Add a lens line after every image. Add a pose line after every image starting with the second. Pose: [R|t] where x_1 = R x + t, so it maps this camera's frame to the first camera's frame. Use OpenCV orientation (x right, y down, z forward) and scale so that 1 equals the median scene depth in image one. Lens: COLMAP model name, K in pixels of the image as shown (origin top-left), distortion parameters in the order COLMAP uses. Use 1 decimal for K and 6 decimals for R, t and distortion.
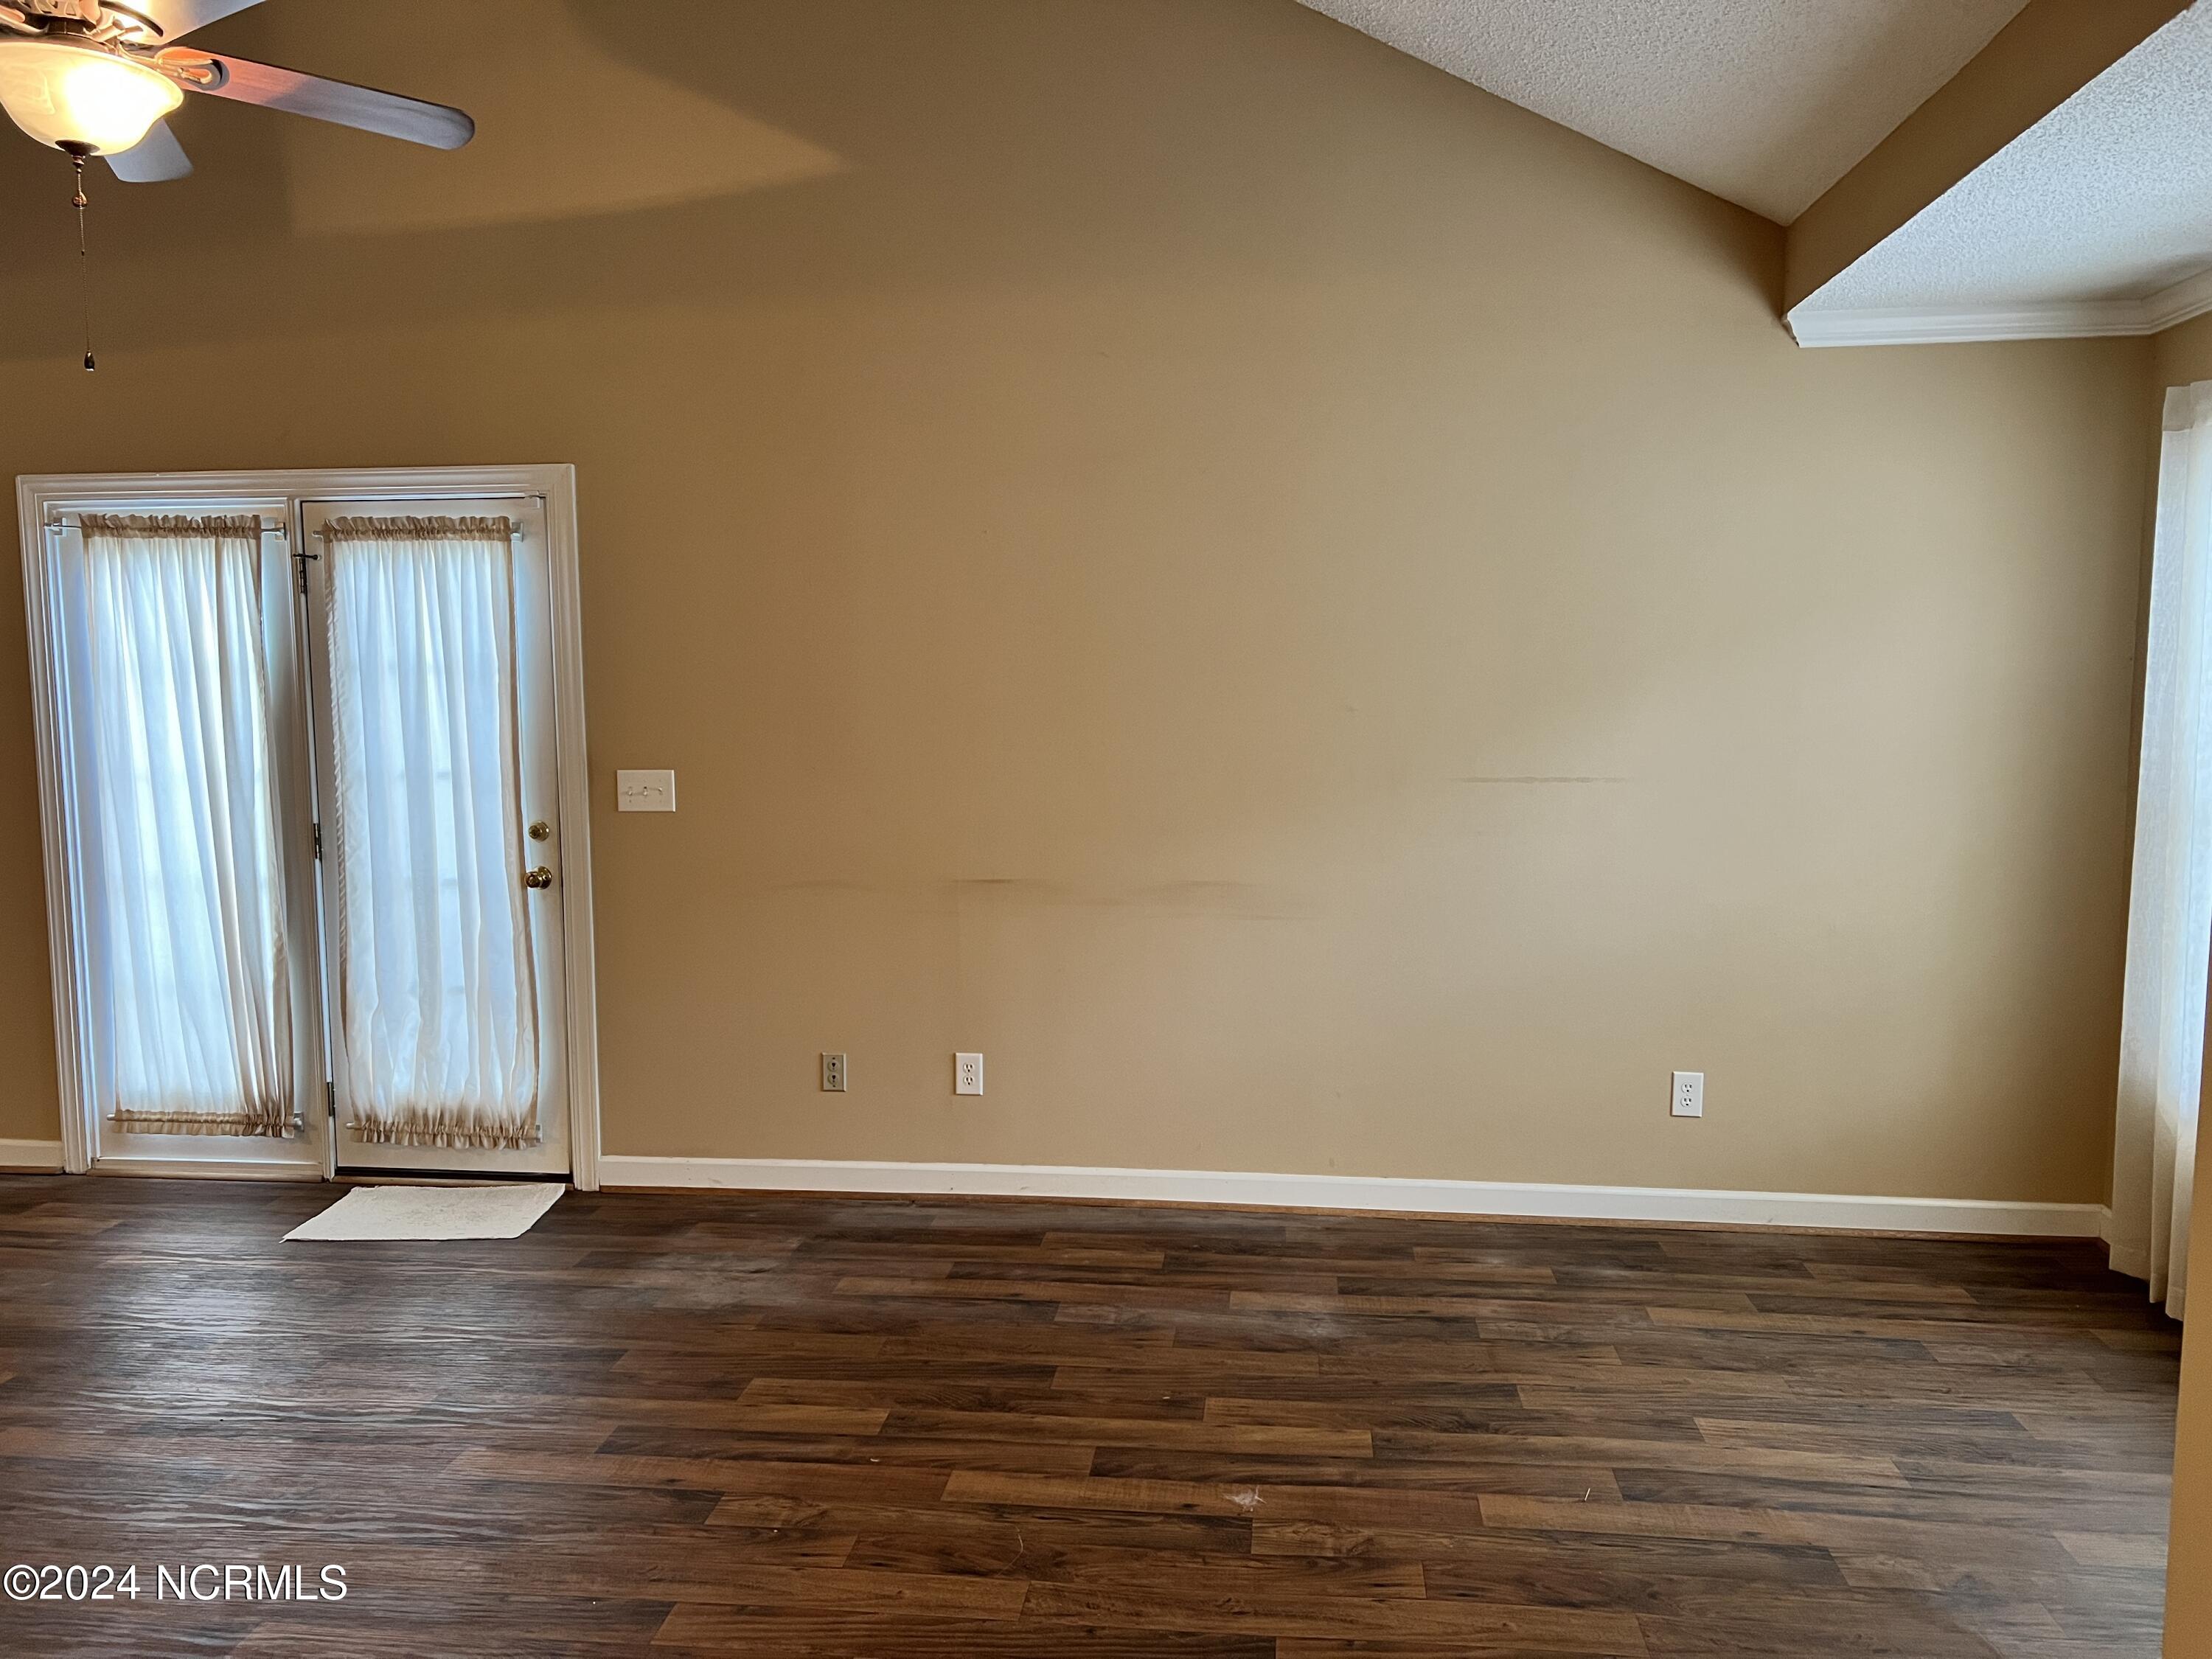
lens RADIAL K [[1651.5, 0, 1084.2], [0, 1651.5, 847.6], [0, 0, 1]] dist [0.059714, -0.067036]
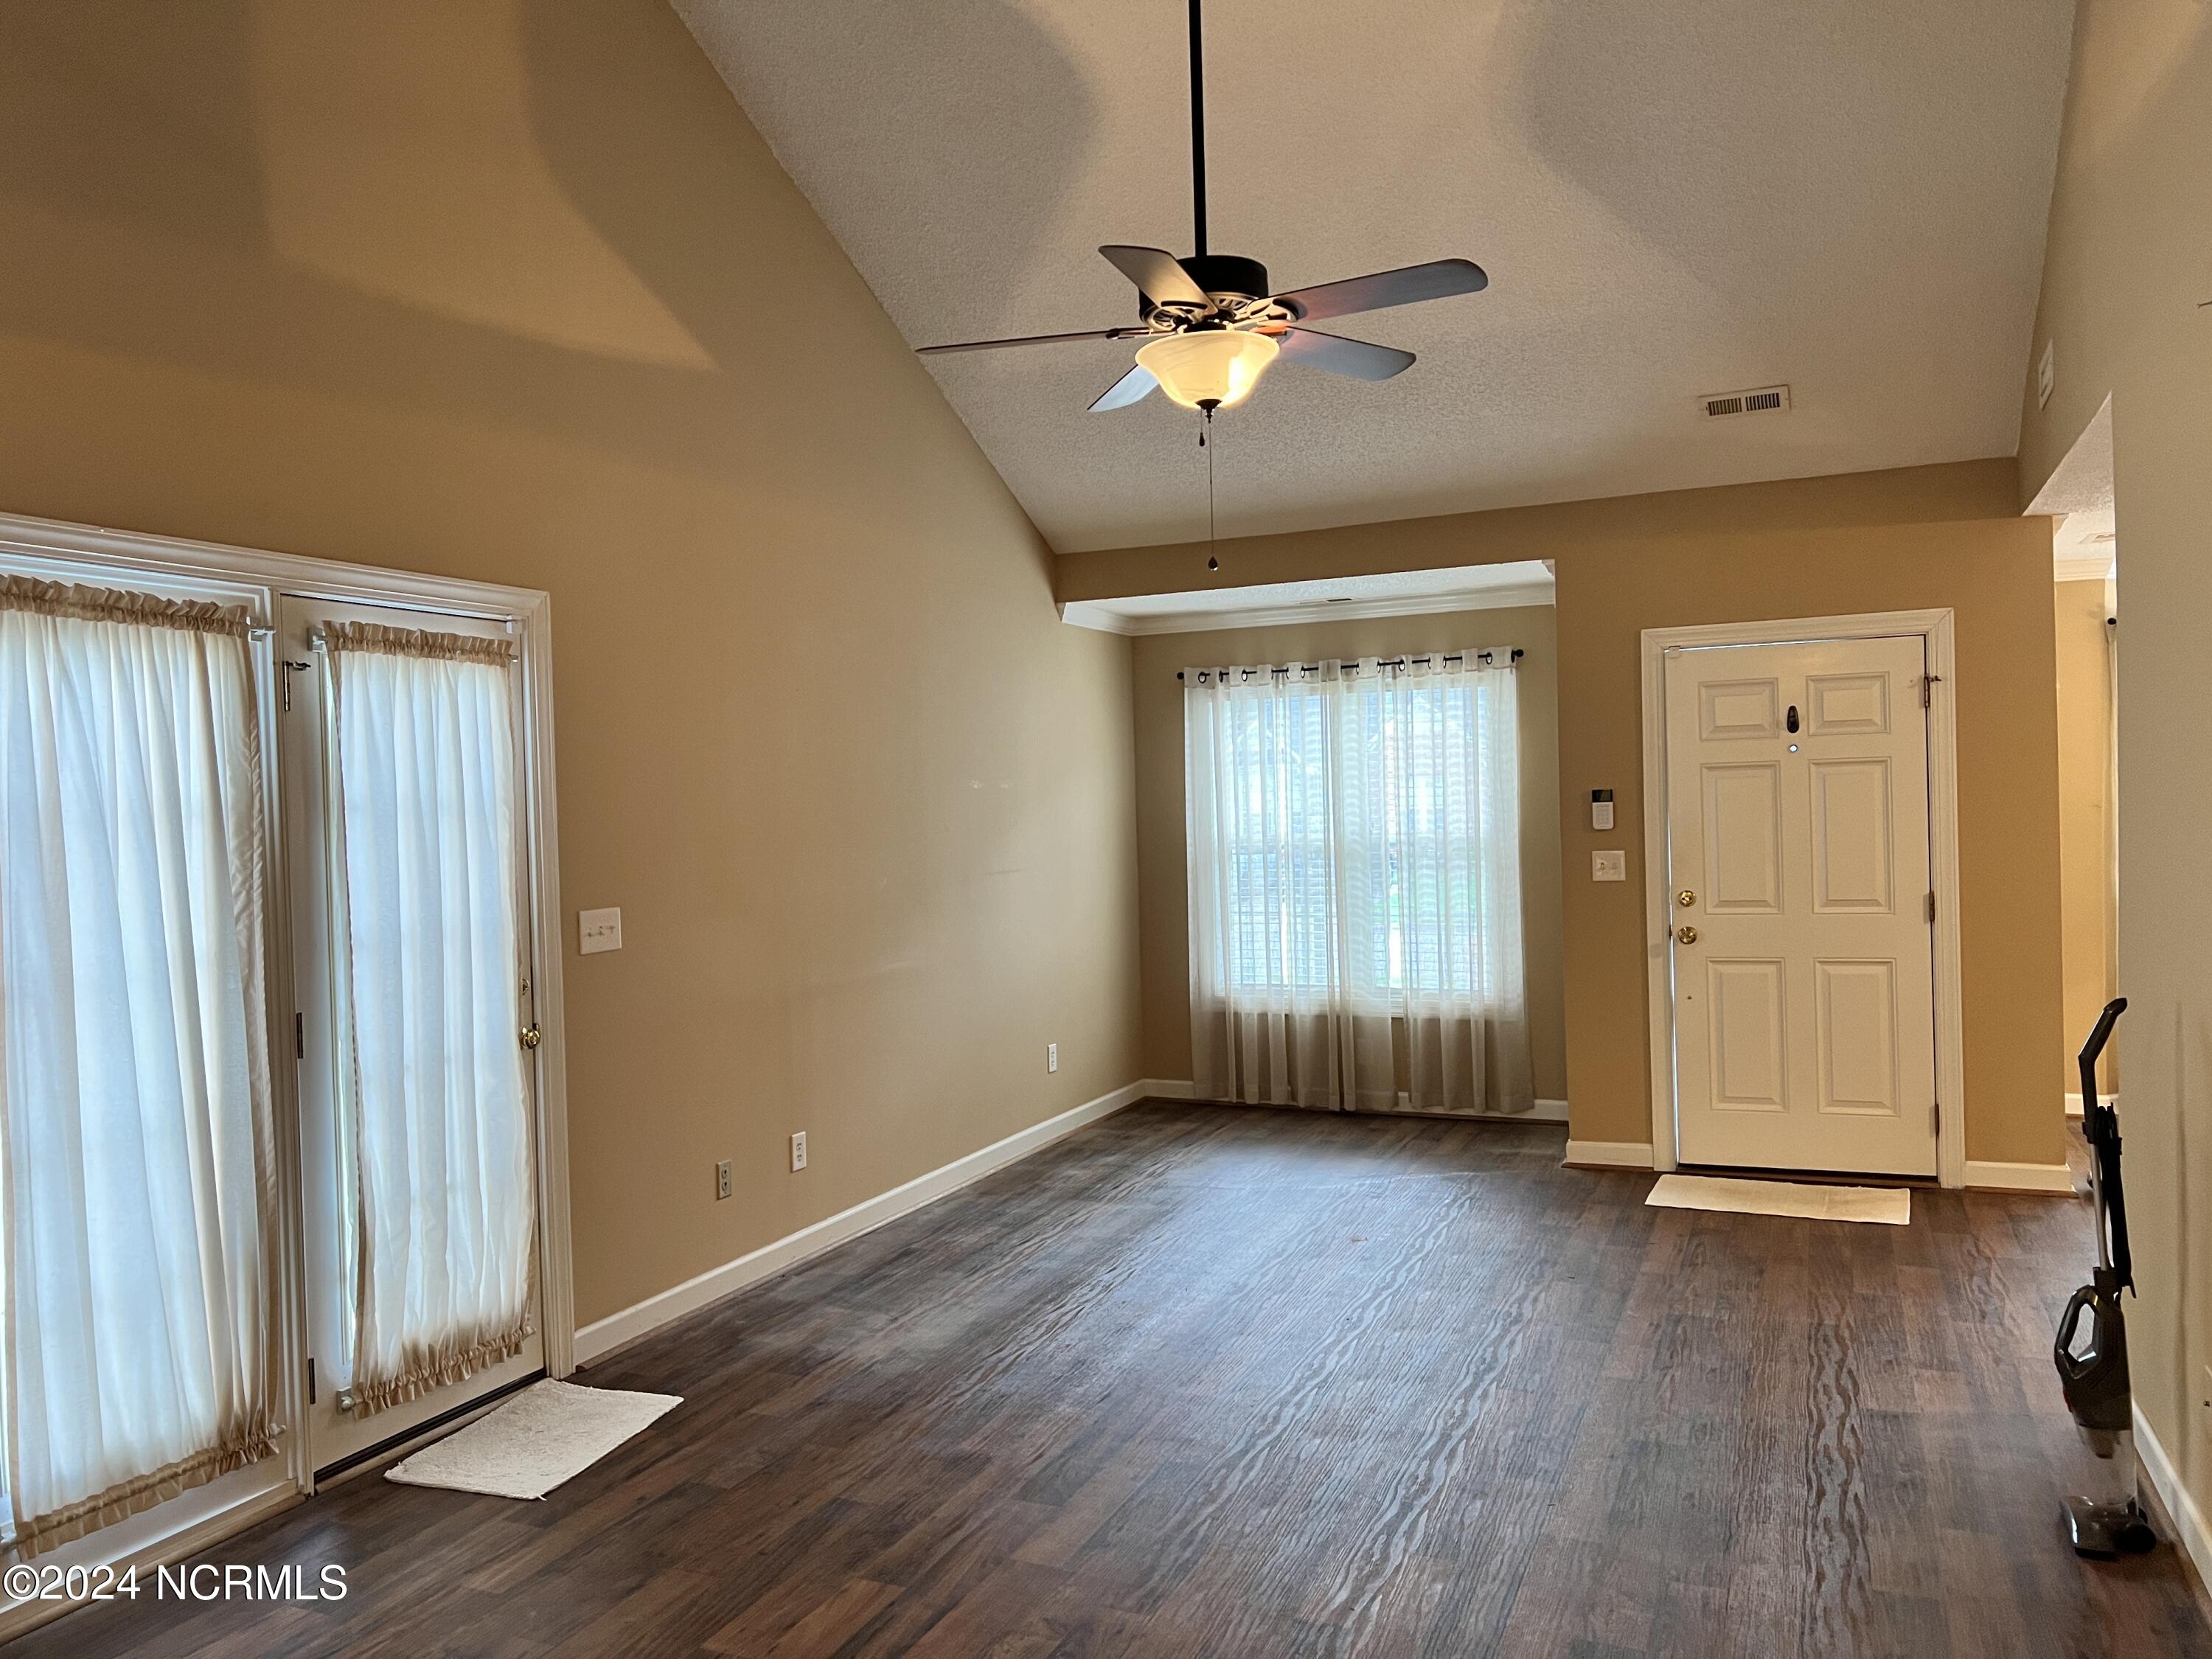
lens RADIAL K [[1651.5, 0, 1099.0], [0, 1651.5, 837.0], [0, 0, 1]] dist [0.059714, -0.067036]
pose [[0.282345, -0.022900, 0.959040, -1.103216], [0.119046, 0.992824, -0.011341, -0.042654], [-0.951898, 0.117372, 0.283045, 0.437209]]
